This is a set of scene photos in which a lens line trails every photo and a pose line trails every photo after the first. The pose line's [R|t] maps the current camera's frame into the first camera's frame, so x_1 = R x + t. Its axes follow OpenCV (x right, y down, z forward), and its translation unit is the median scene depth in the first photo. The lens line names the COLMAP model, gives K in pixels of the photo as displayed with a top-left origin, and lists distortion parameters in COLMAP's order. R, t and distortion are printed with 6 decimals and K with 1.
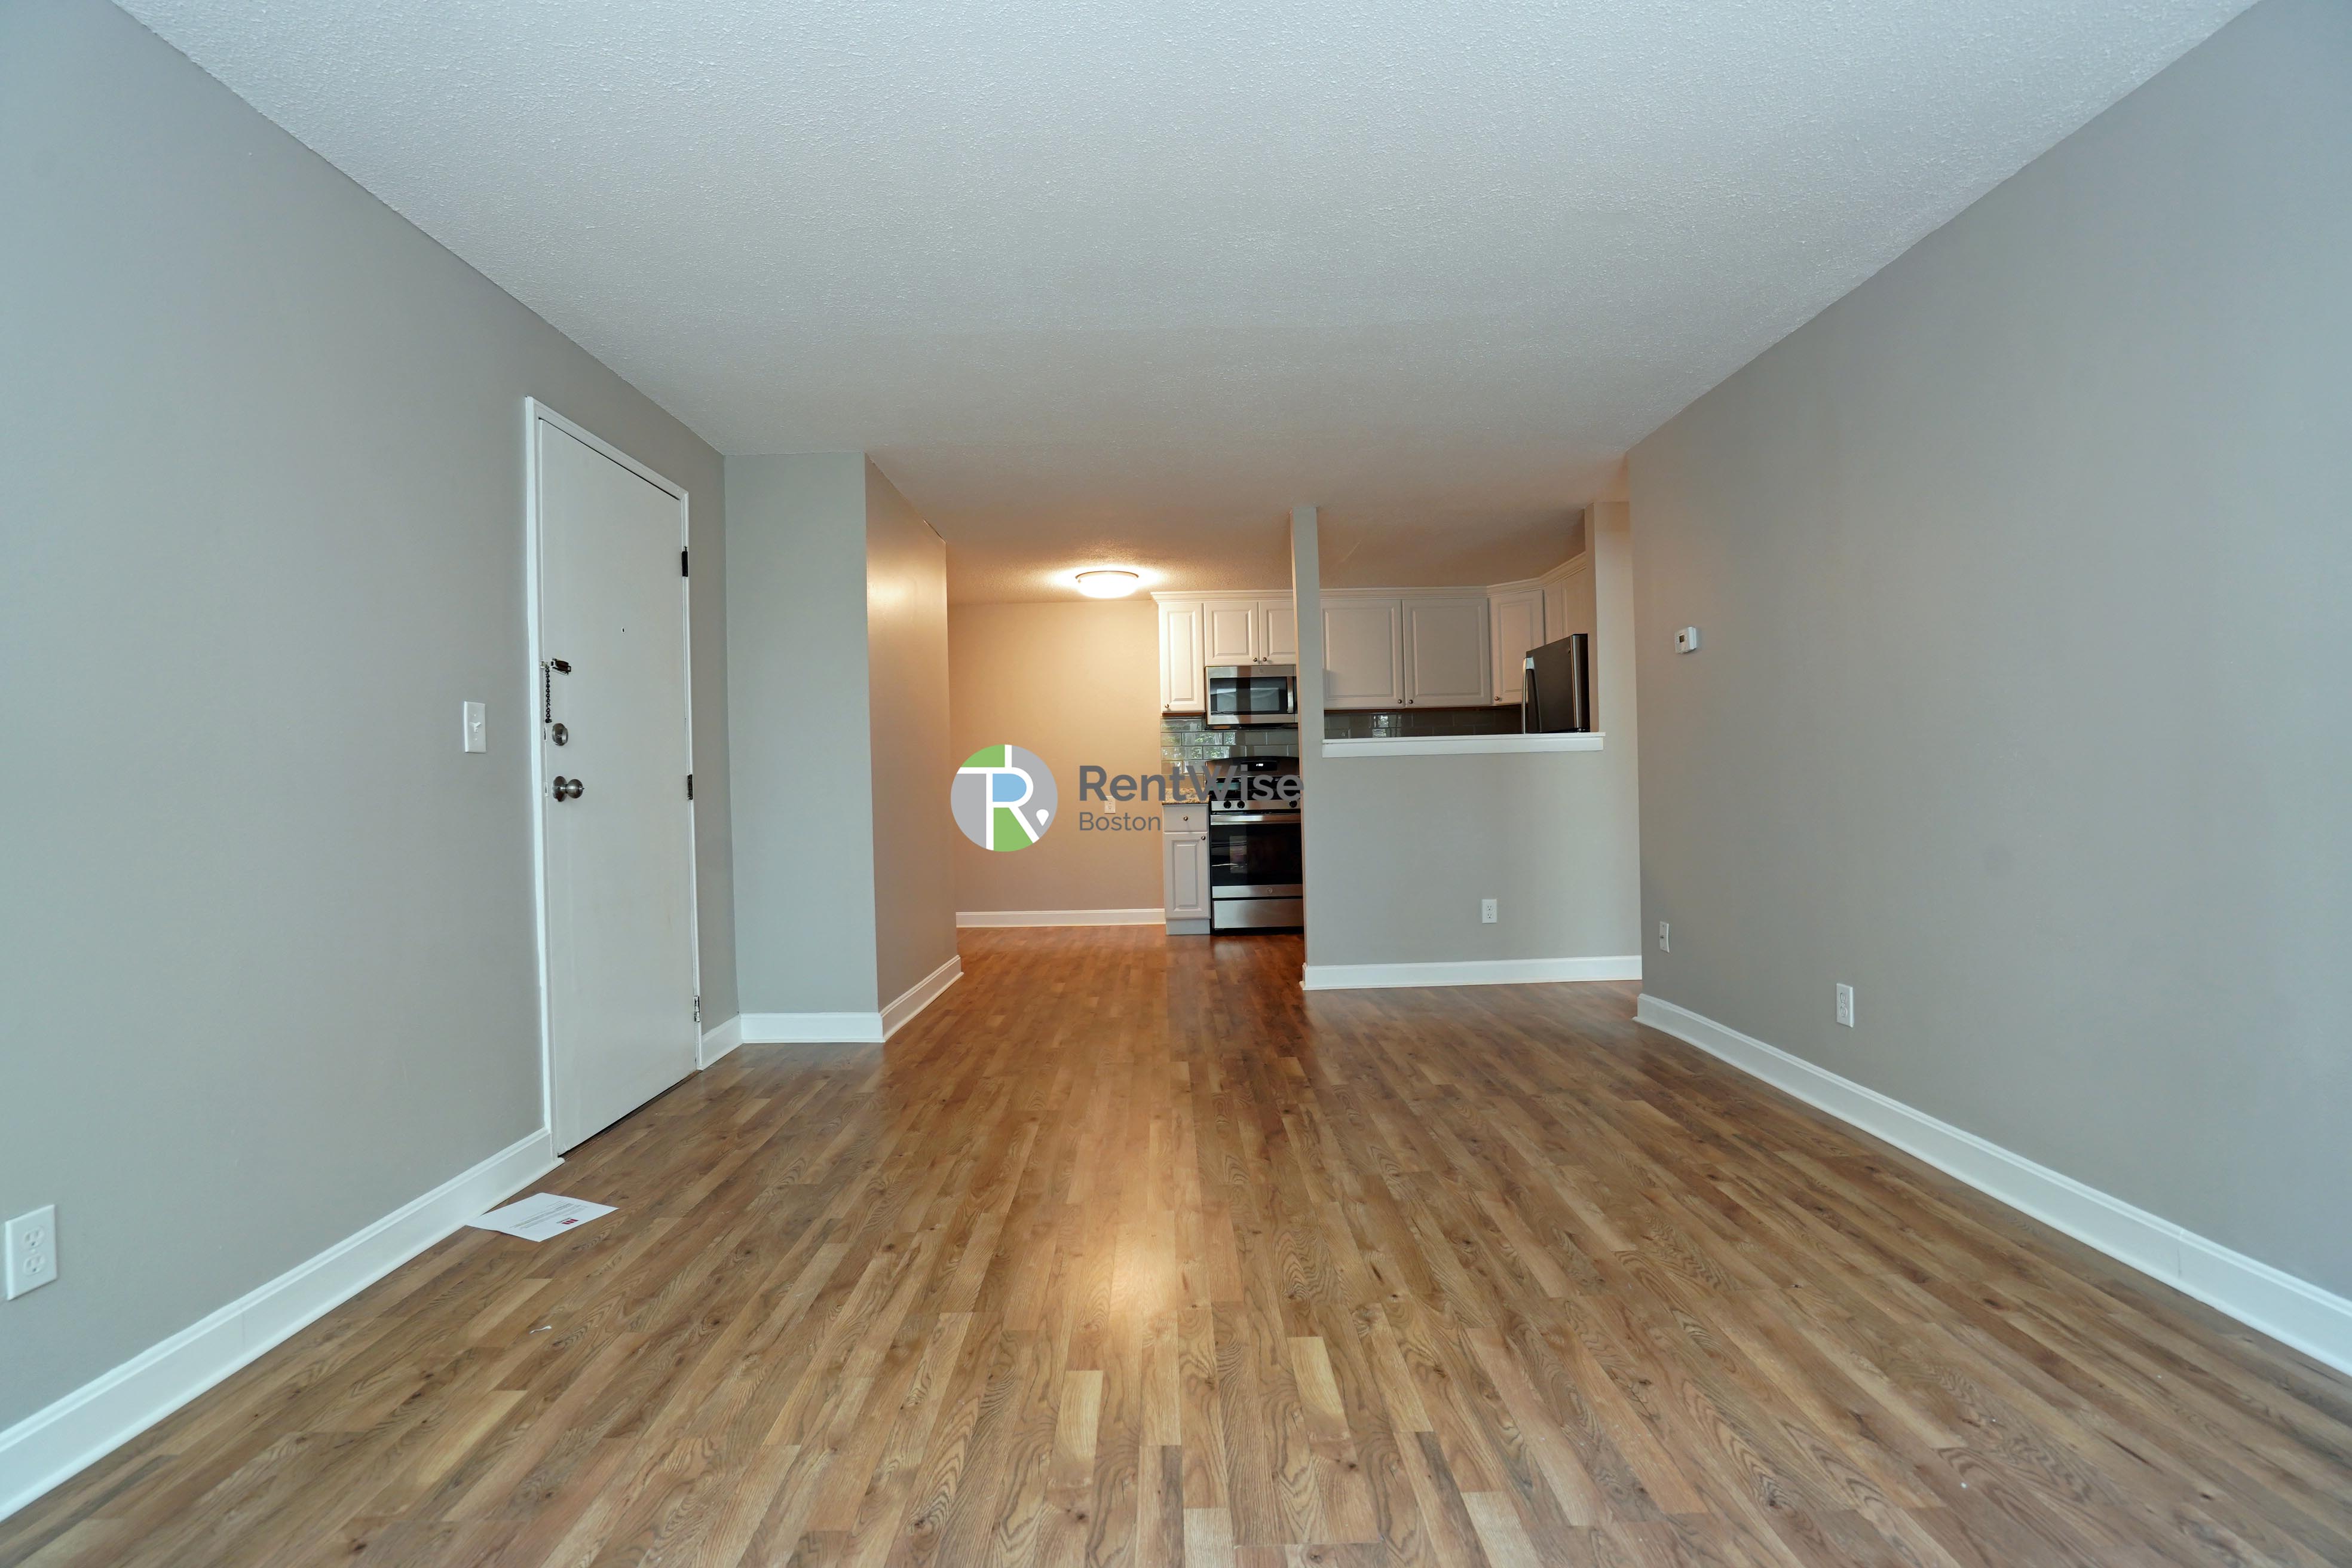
lens RADIAL K [[1095.3, 0, 1176.0], [0, 1095.3, 784.0], [0, 0, 1]] dist [-0.070189, 0.028299]
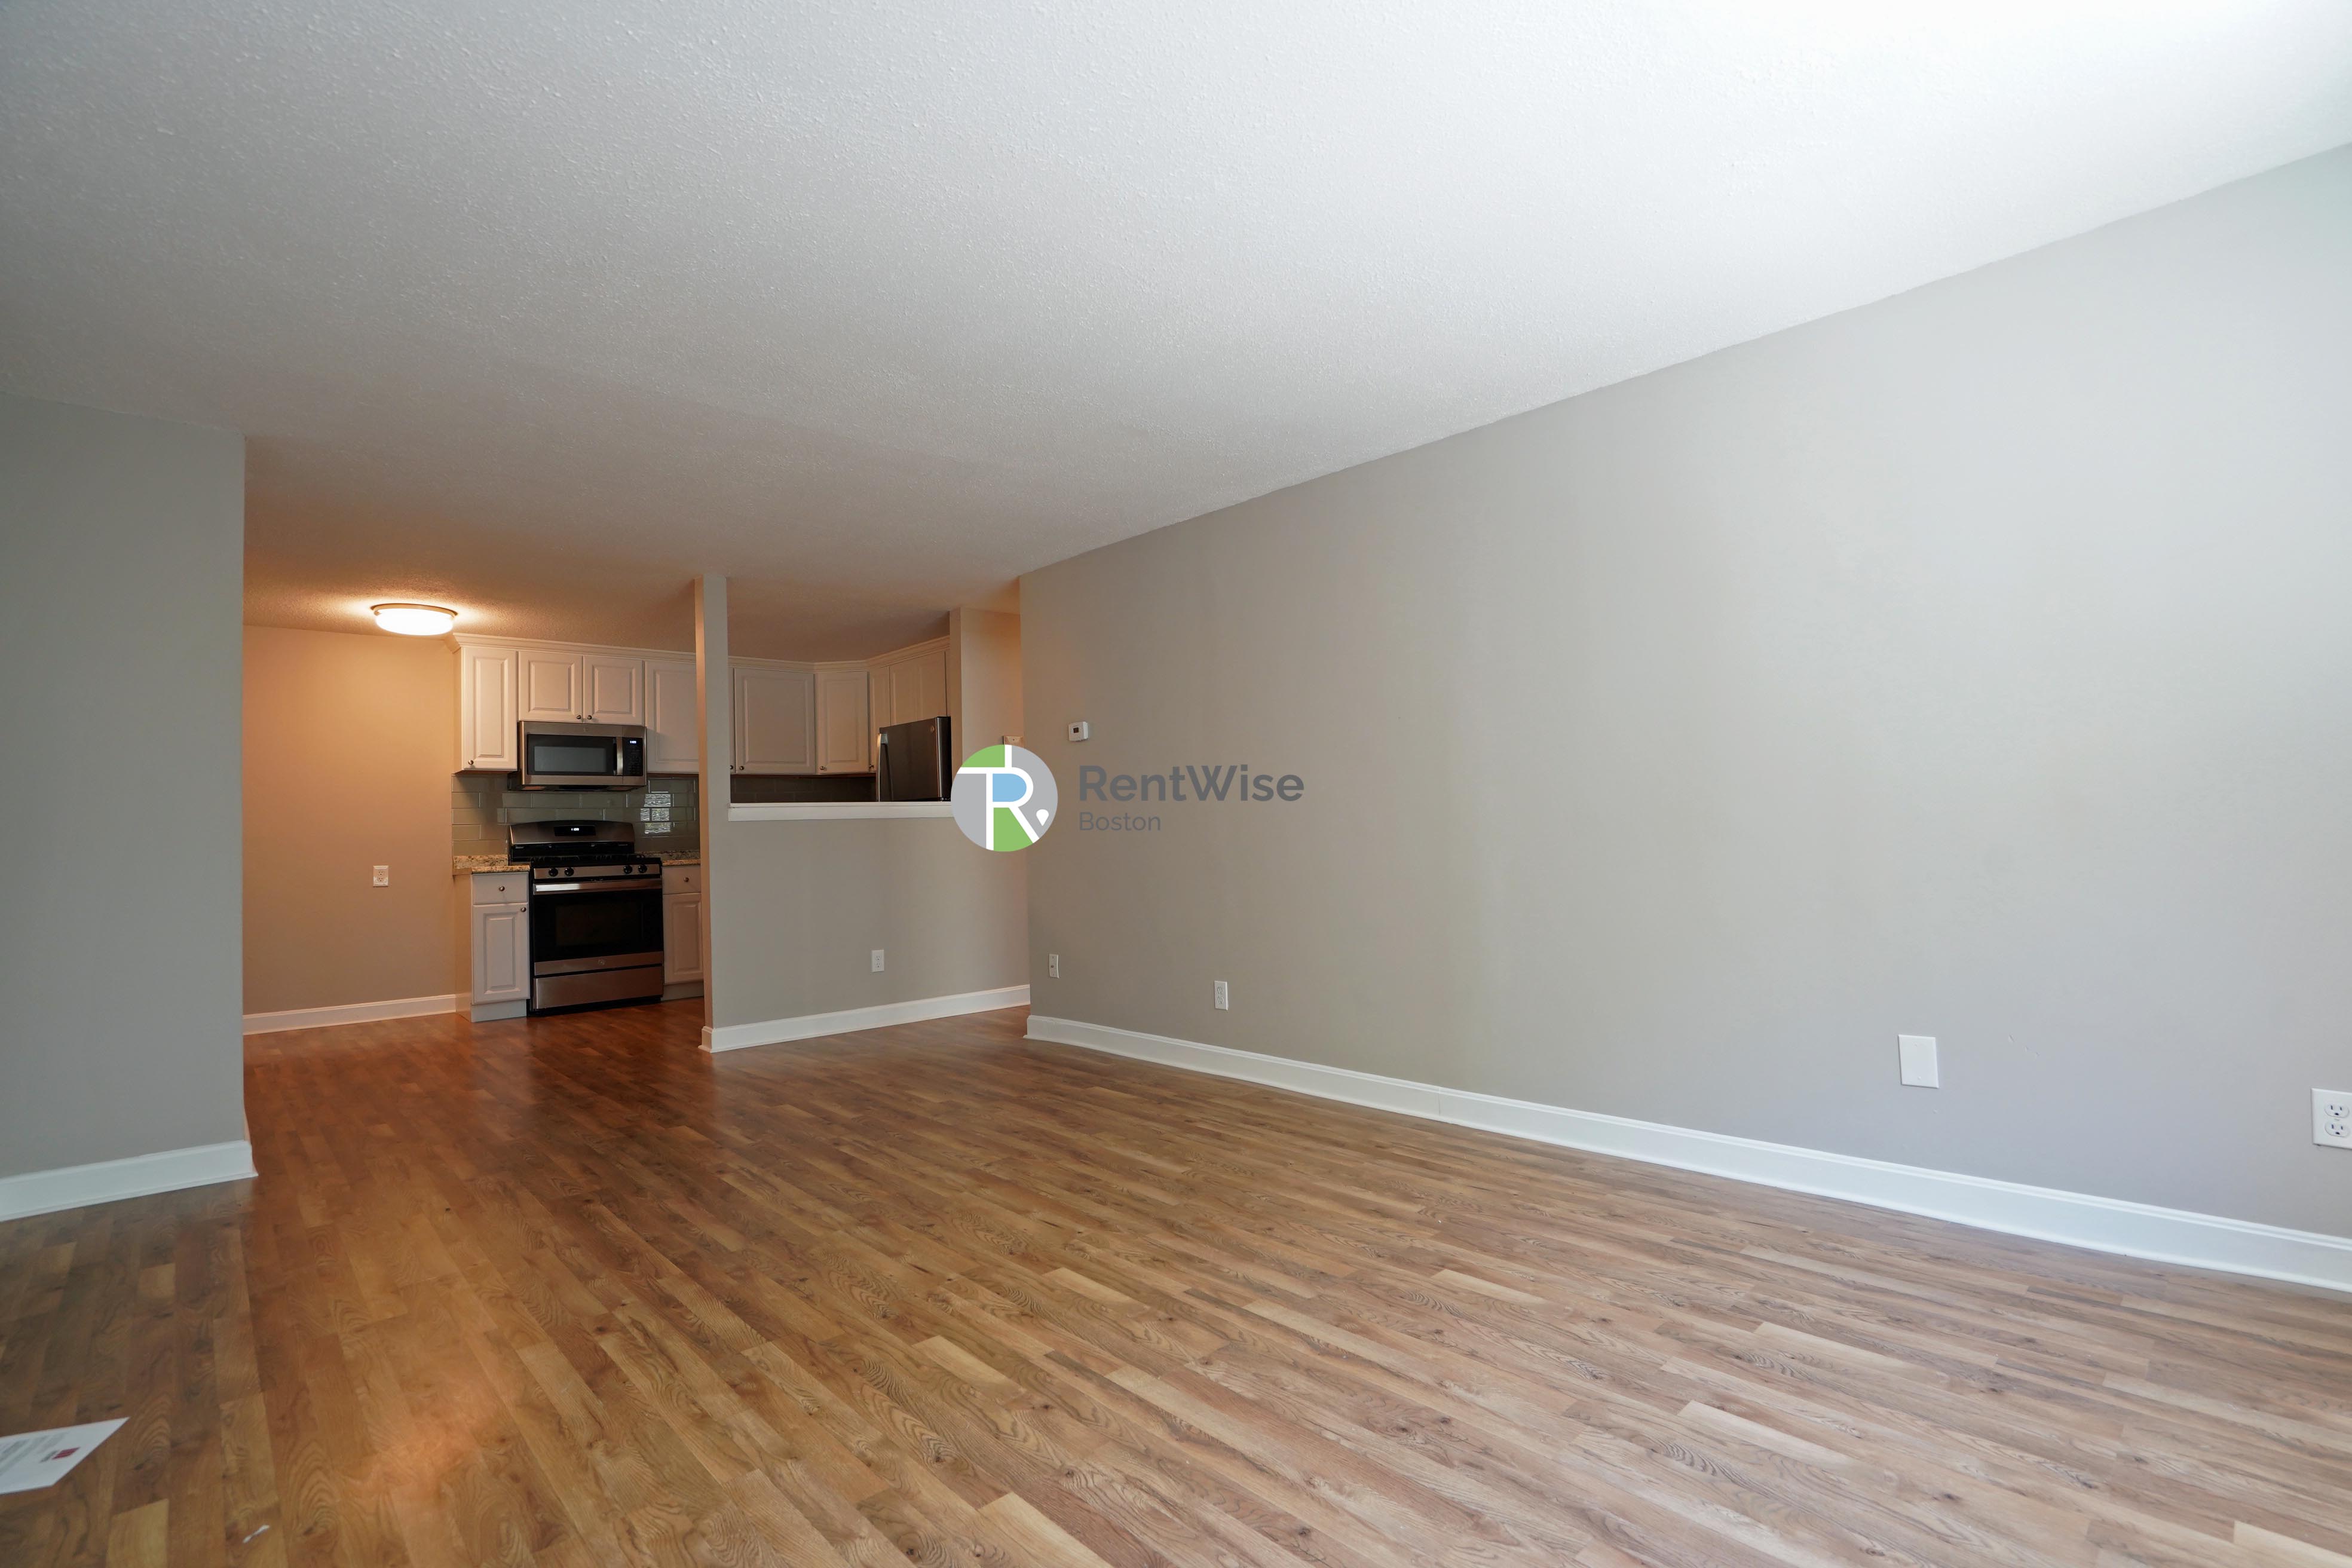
lens RADIAL K [[1095.3, 0, 1176.0], [0, 1095.3, 784.0], [0, 0, 1]] dist [-0.070189, 0.028299]
pose [[0.729789, 0.030357, 0.682998, -0.472029], [0.012392, 0.998262, -0.057611, 0.008280], [-0.683560, 0.050508, 0.728145, -0.045632]]
